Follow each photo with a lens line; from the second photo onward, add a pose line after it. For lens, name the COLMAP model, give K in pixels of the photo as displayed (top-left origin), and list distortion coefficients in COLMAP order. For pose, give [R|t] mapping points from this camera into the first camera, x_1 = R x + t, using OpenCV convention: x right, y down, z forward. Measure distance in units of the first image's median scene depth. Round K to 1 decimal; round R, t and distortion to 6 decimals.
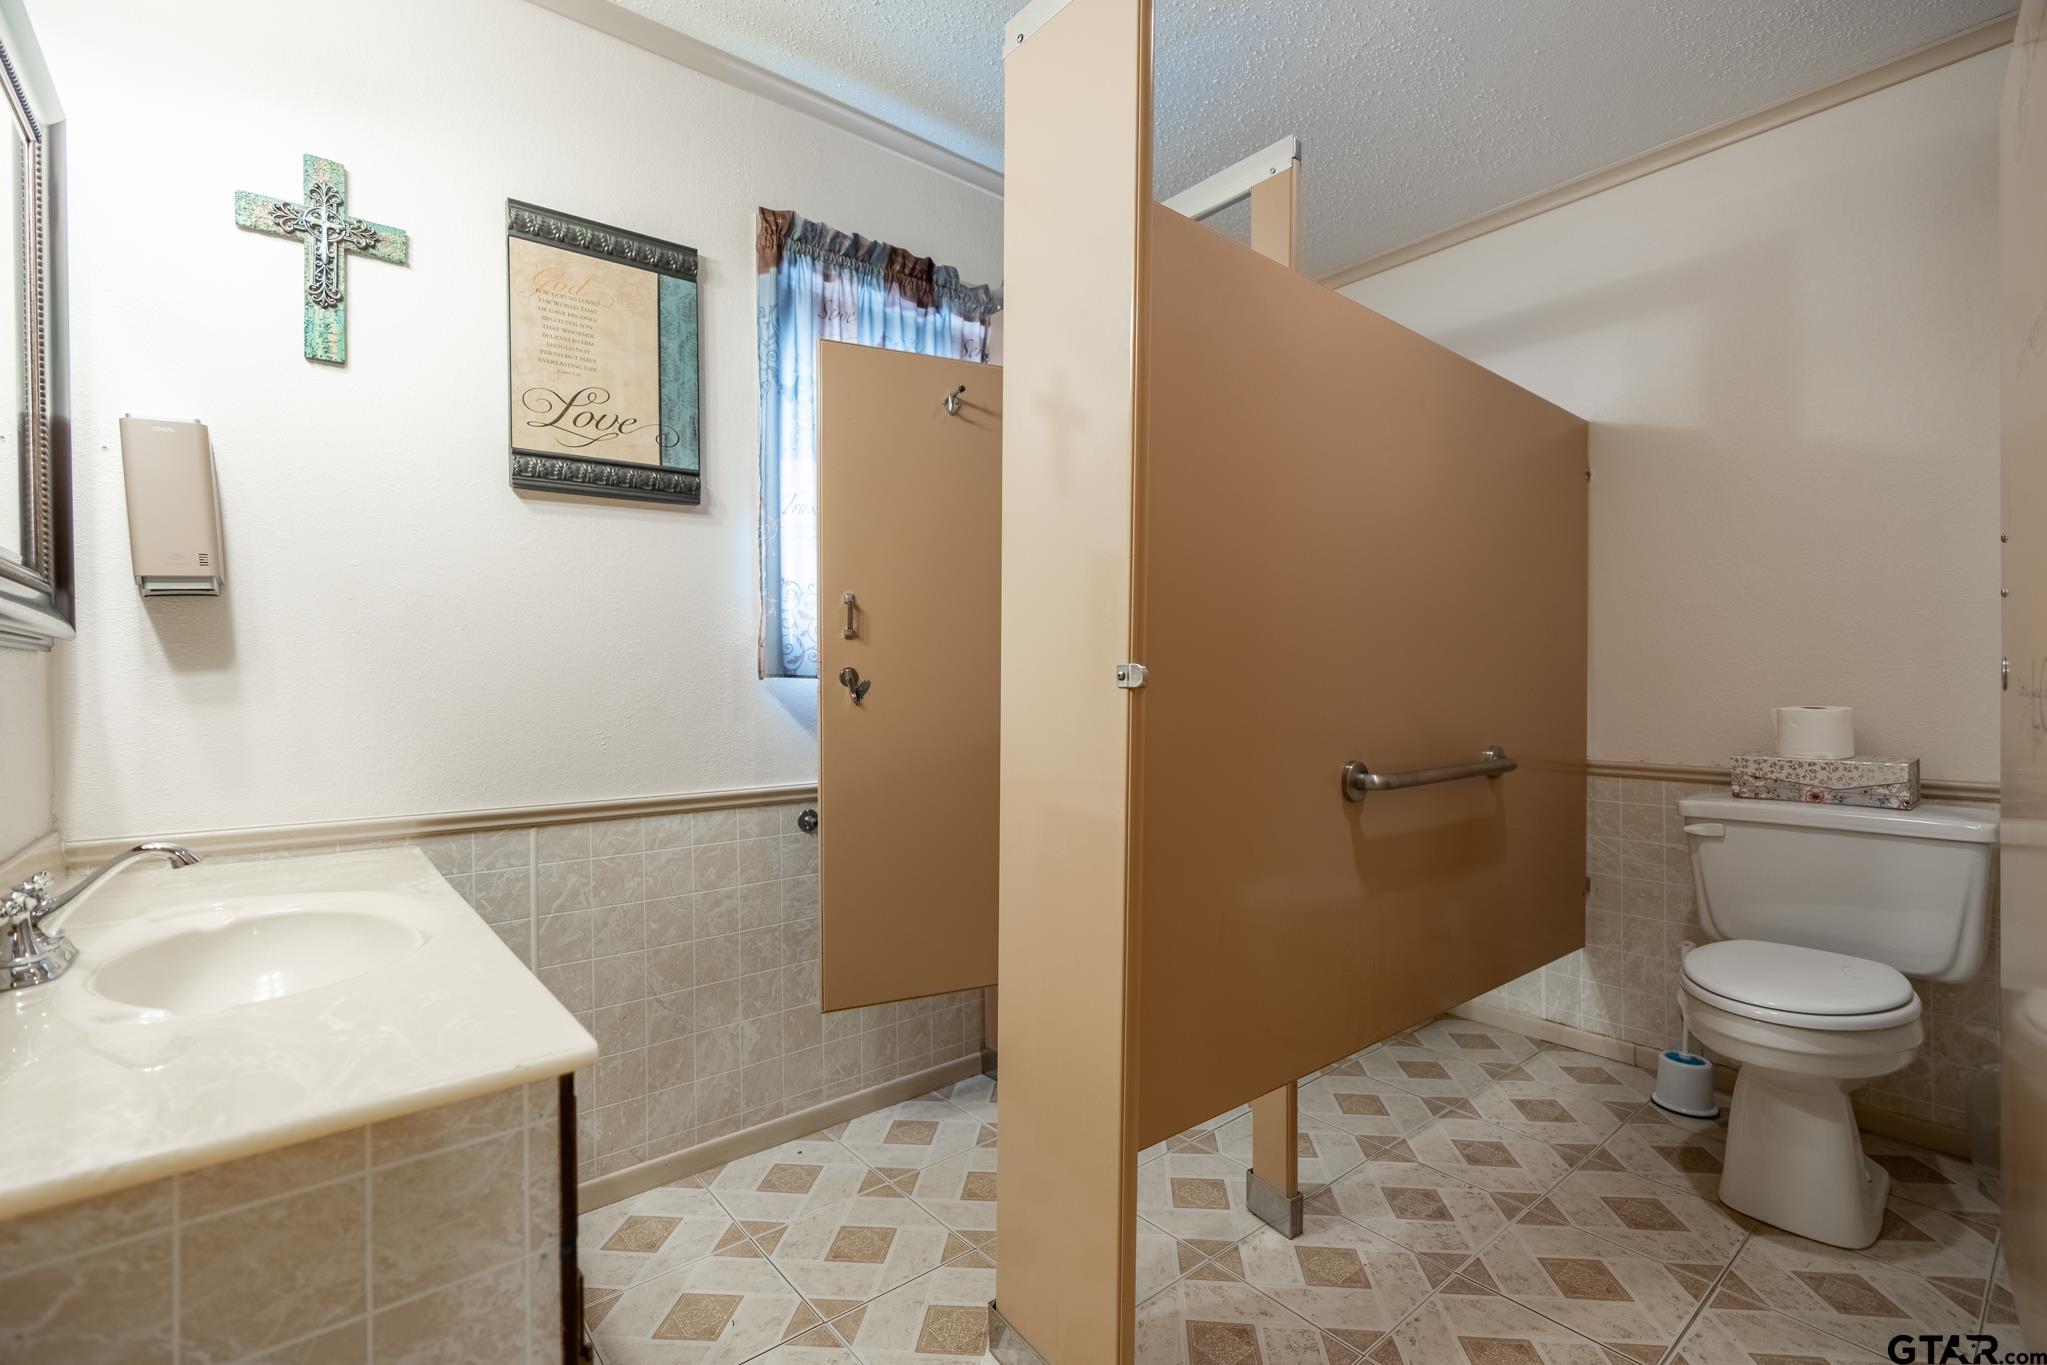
lens RADIAL K [[922.1, 0, 1032.2], [0, 922.1, 679.7], [0, 0, 1]] dist [-0.004014, 0.000702]
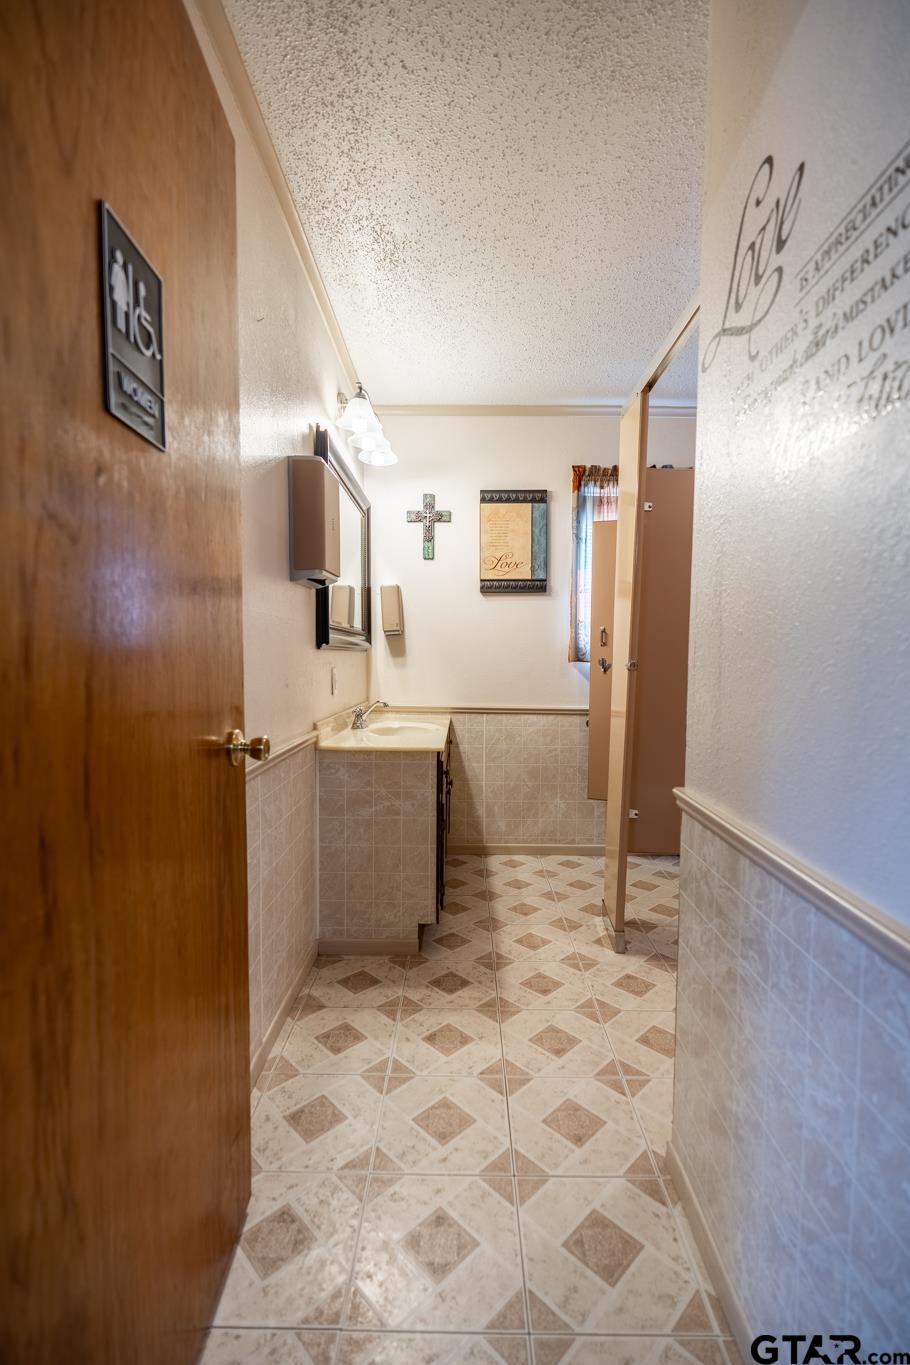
lens RADIAL K [[614.9, 0, 453.6], [0, 614.9, 687.7], [0, 0, 1]] dist [-0.004014, 0.000702]
pose [[0.763727, 0.046314, -0.643876, 0.556762], [-0.016422, 0.998494, 0.052342, -0.014821], [0.645330, -0.029401, 0.763338, -0.464955]]
